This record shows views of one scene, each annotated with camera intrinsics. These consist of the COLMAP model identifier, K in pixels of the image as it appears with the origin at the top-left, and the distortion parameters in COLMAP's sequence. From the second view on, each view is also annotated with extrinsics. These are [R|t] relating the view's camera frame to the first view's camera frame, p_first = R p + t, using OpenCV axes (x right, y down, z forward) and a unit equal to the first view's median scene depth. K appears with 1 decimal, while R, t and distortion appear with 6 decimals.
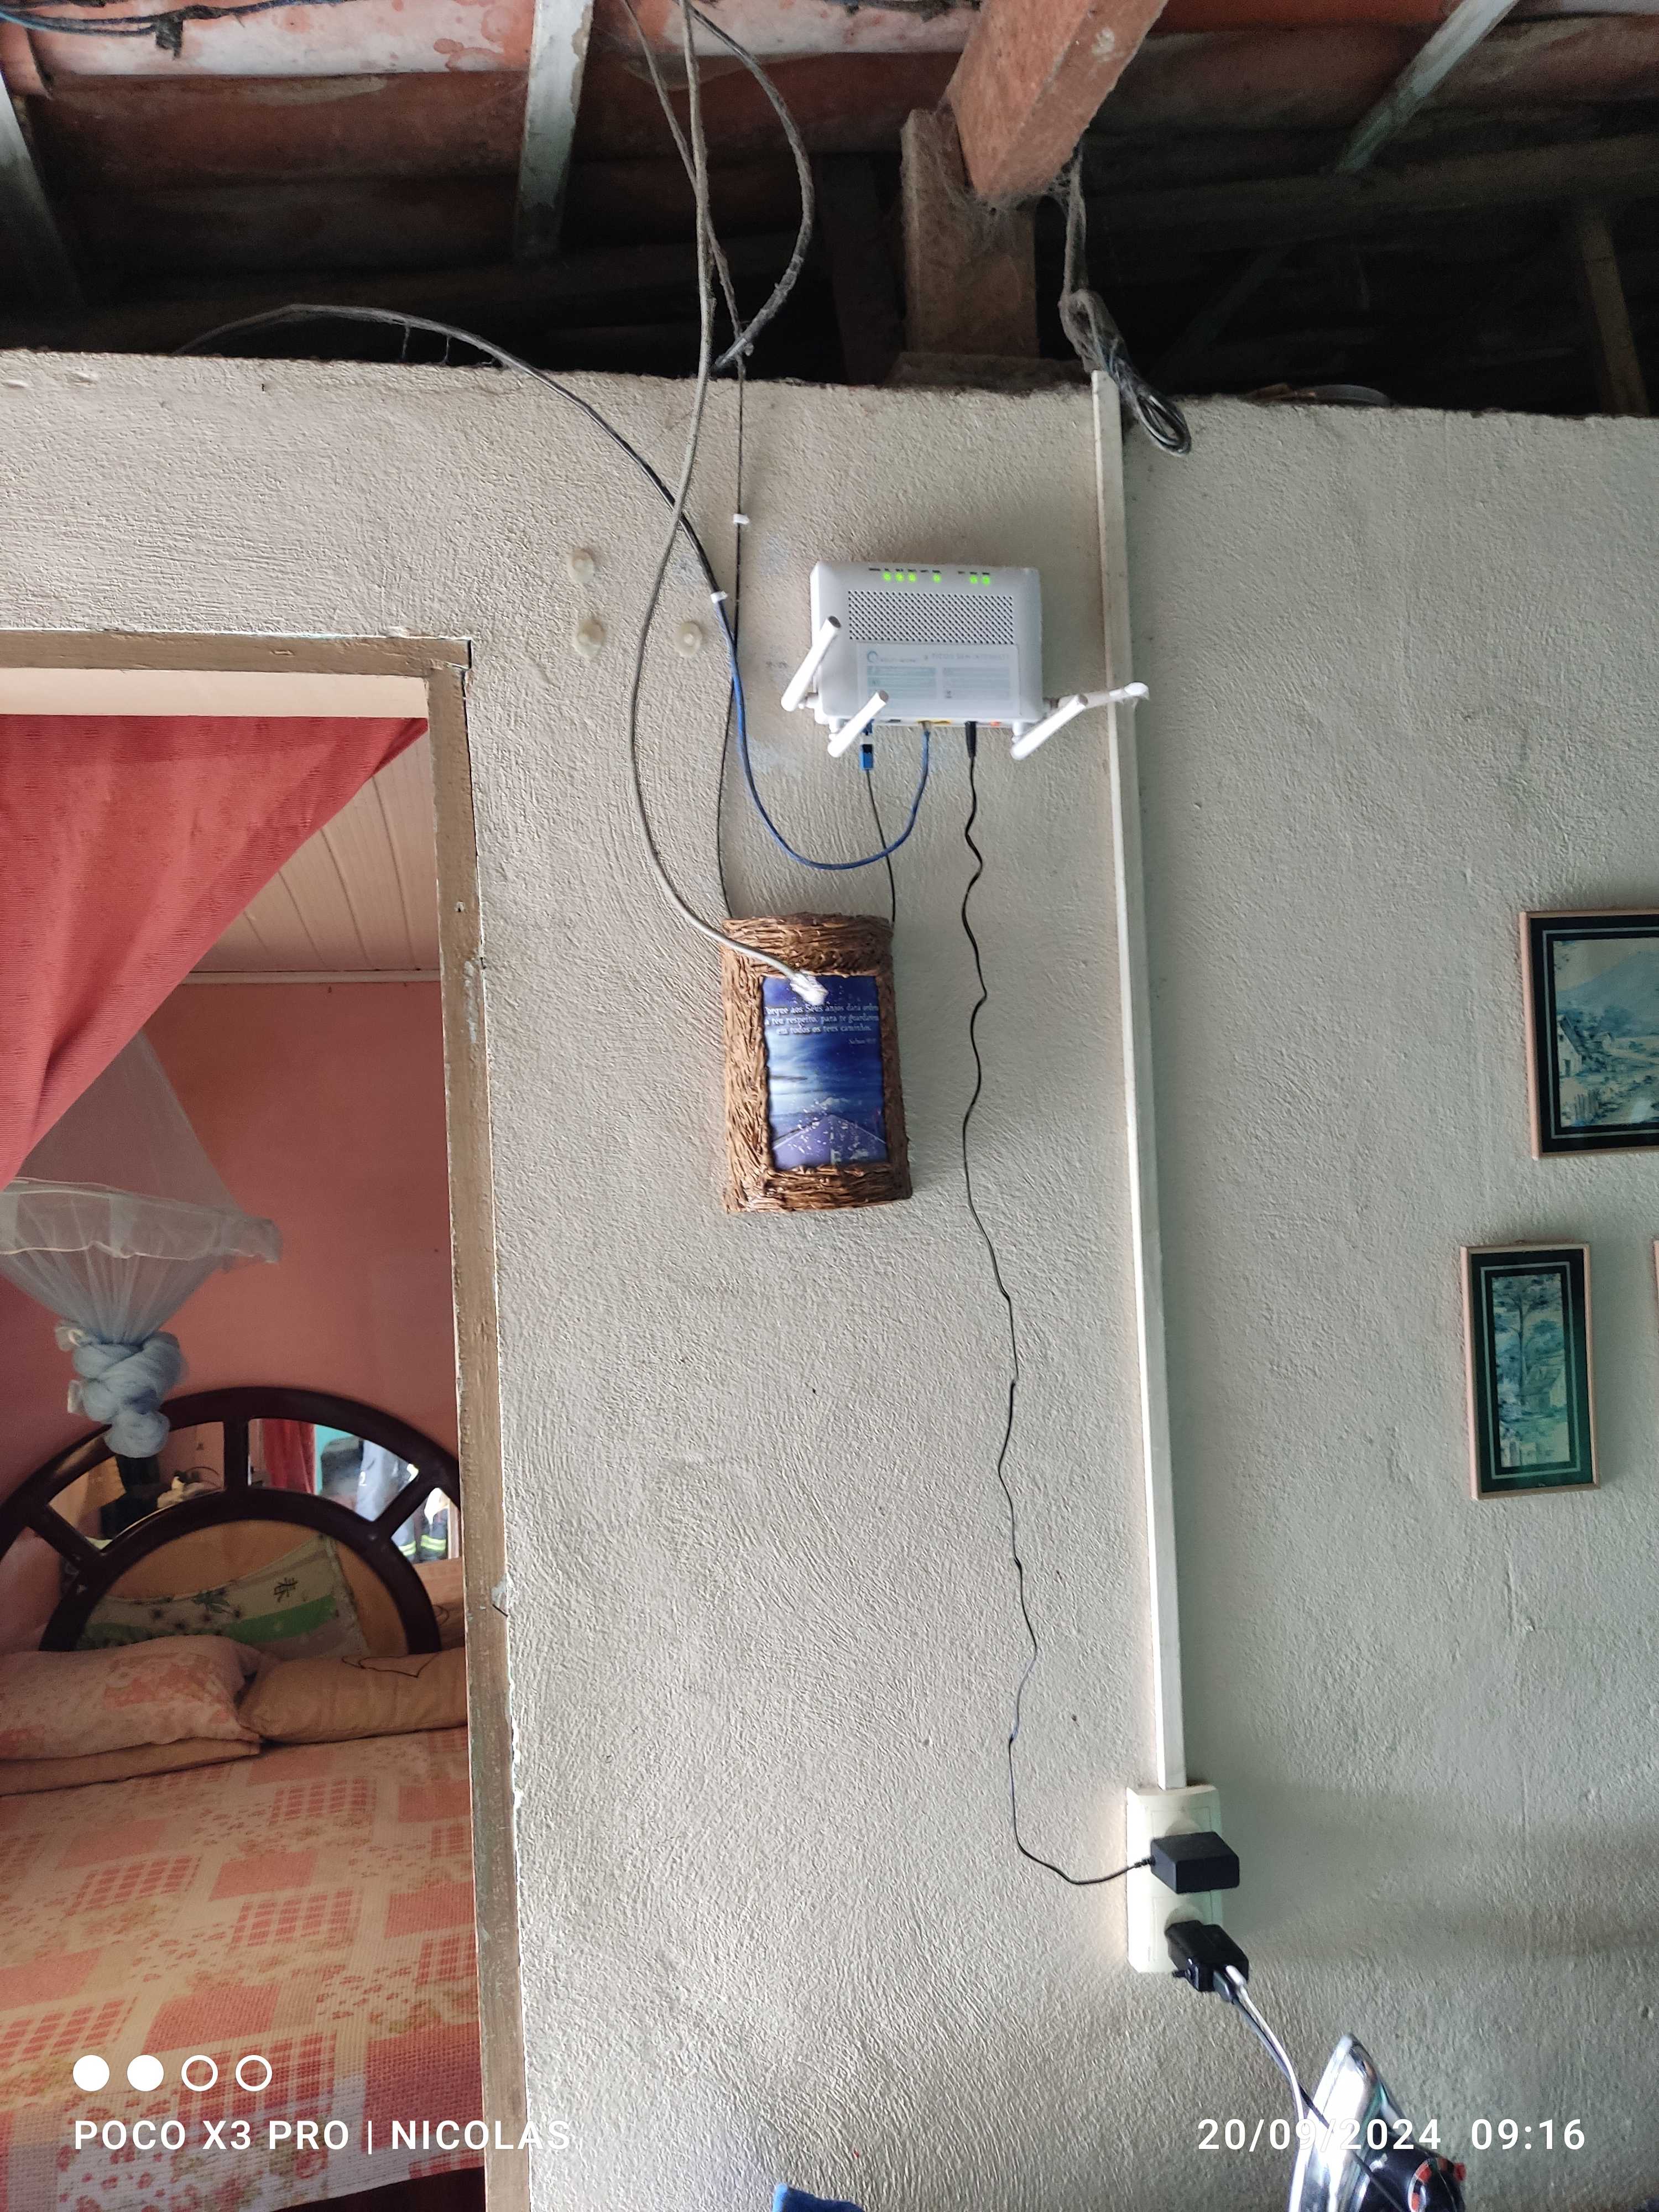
lens RADIAL K [[1641.1, 0, 836.3], [0, 1641.1, 1092.9], [0, 0, 1]] dist [0.123843, -0.211271]
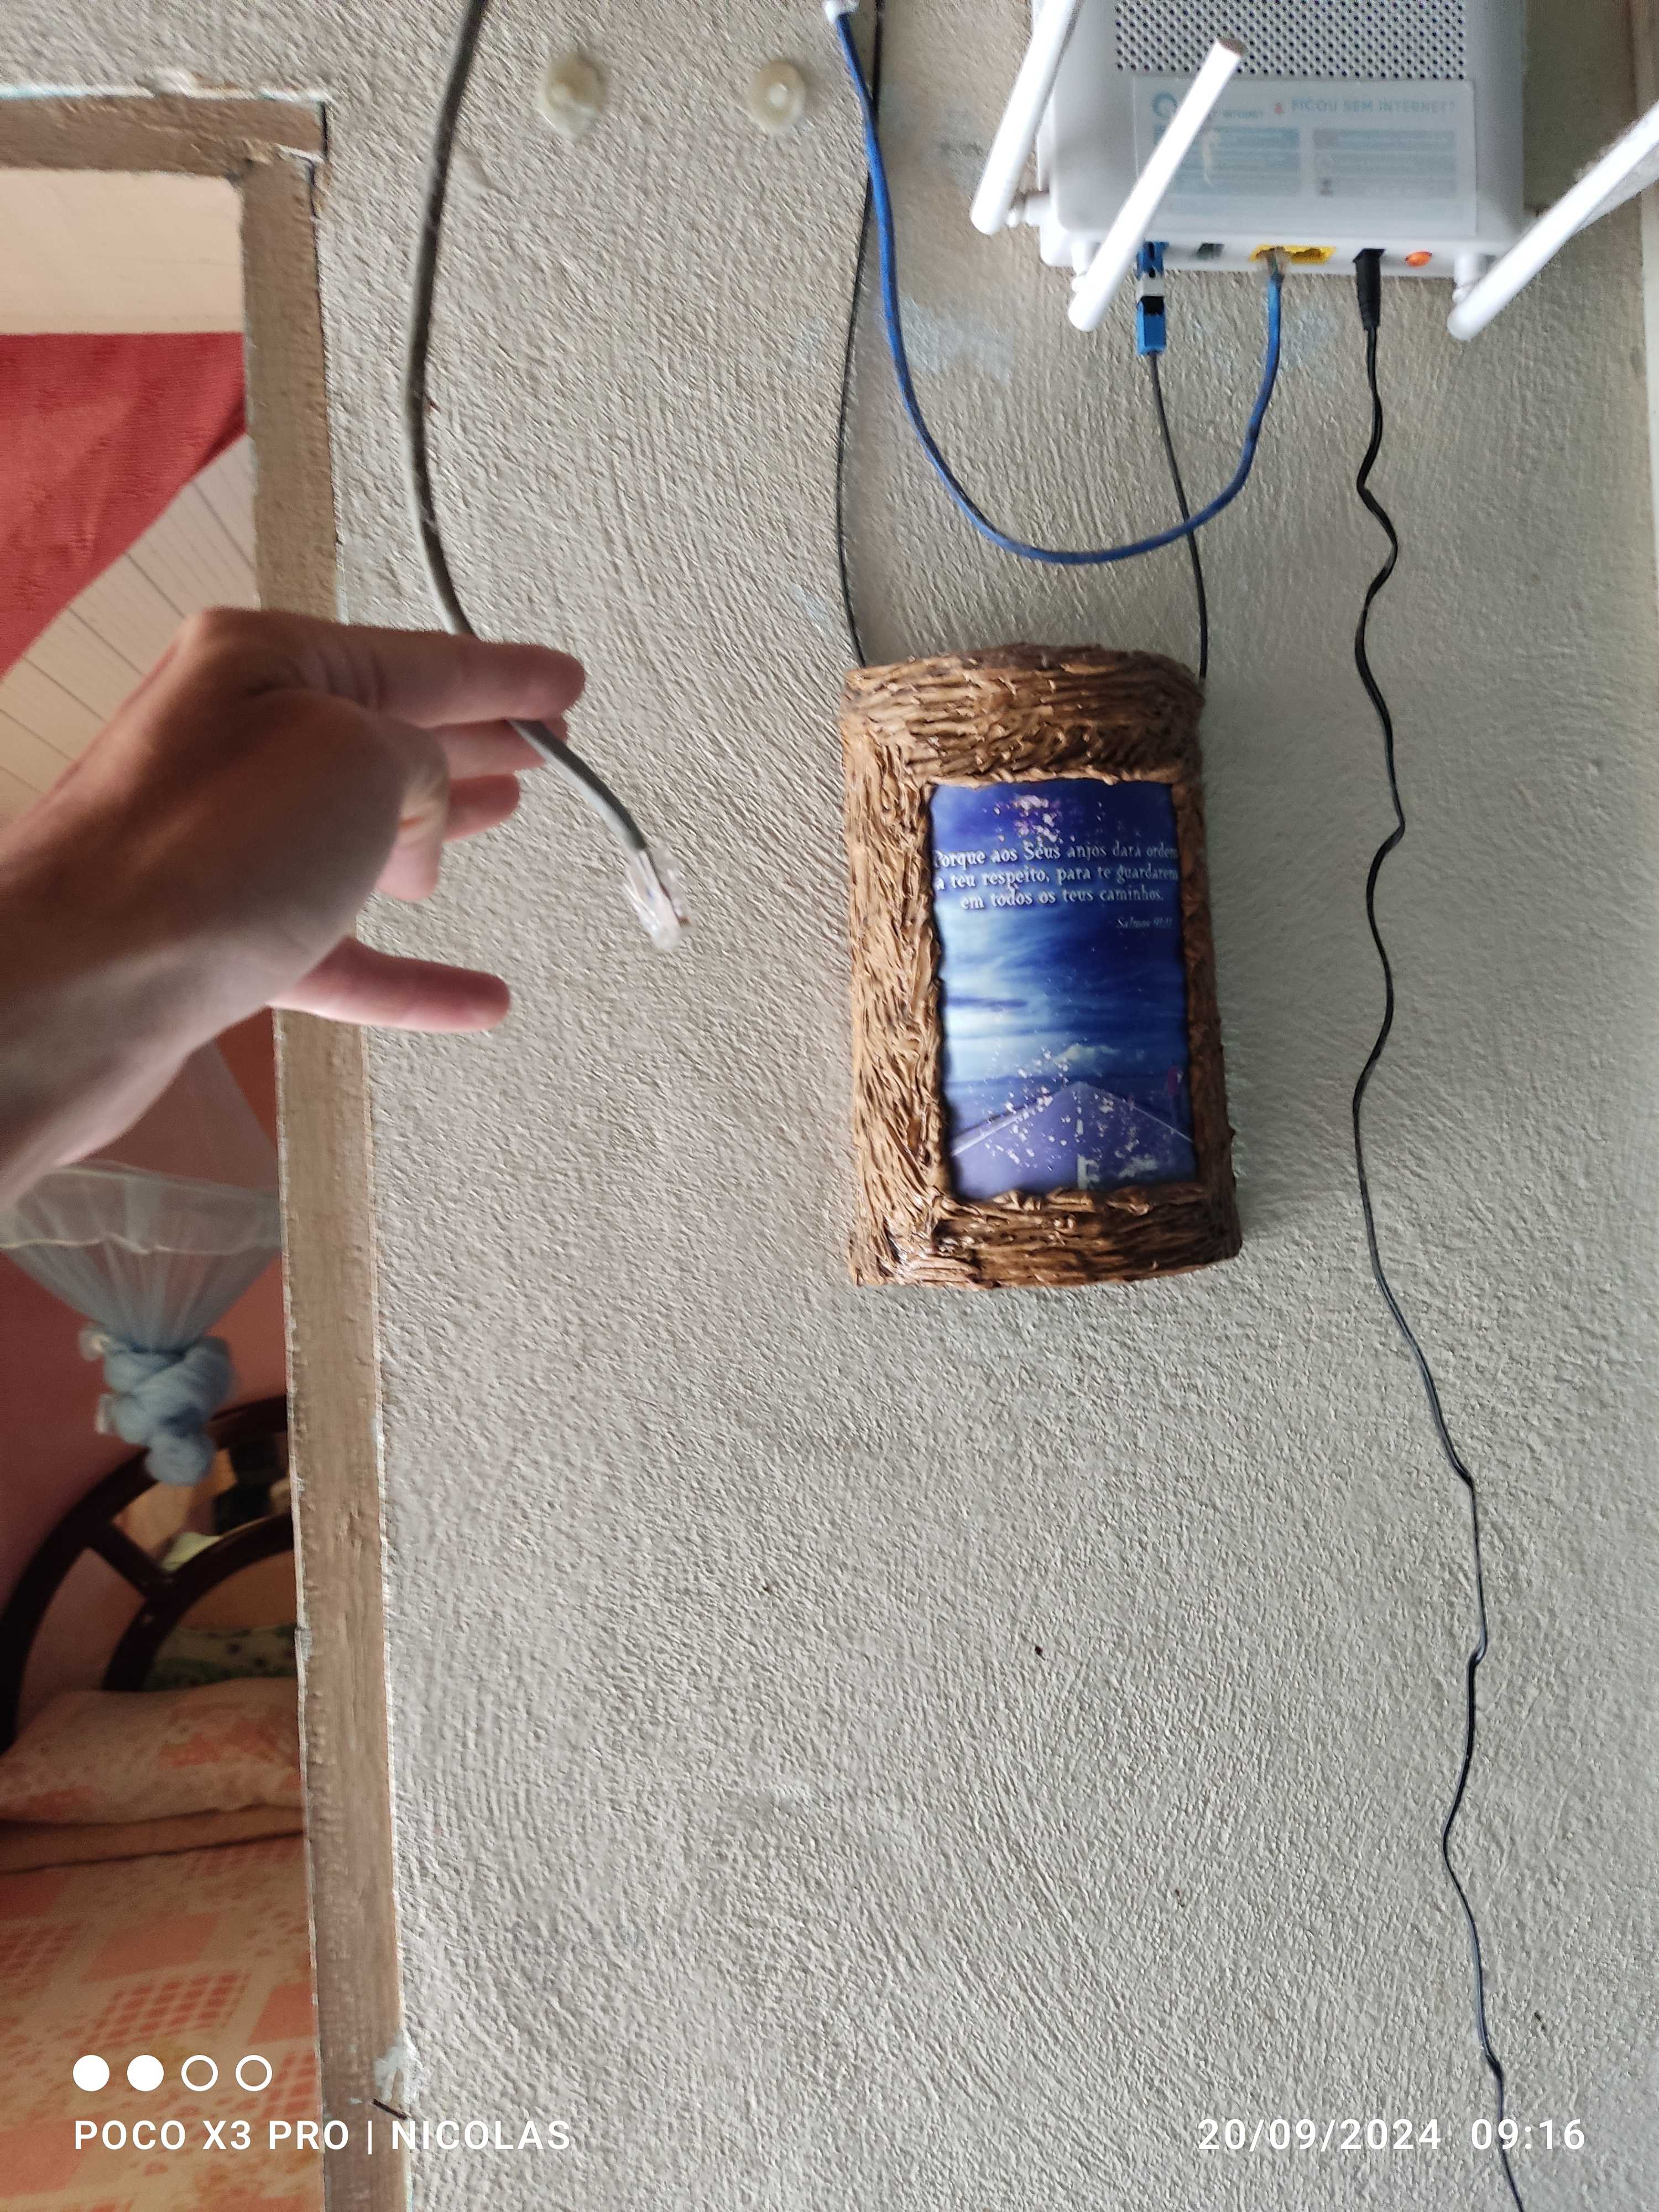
lens RADIAL K [[1641.1, 0, 836.3], [0, 1641.1, 1092.9], [0, 0, 1]] dist [0.123843, -0.211271]
pose [[0.995261, -0.000413, -0.097234, -0.025460], [0.002753, 0.999710, 0.023928, 0.005176], [0.097196, -0.024082, 0.994974, 0.520509]]
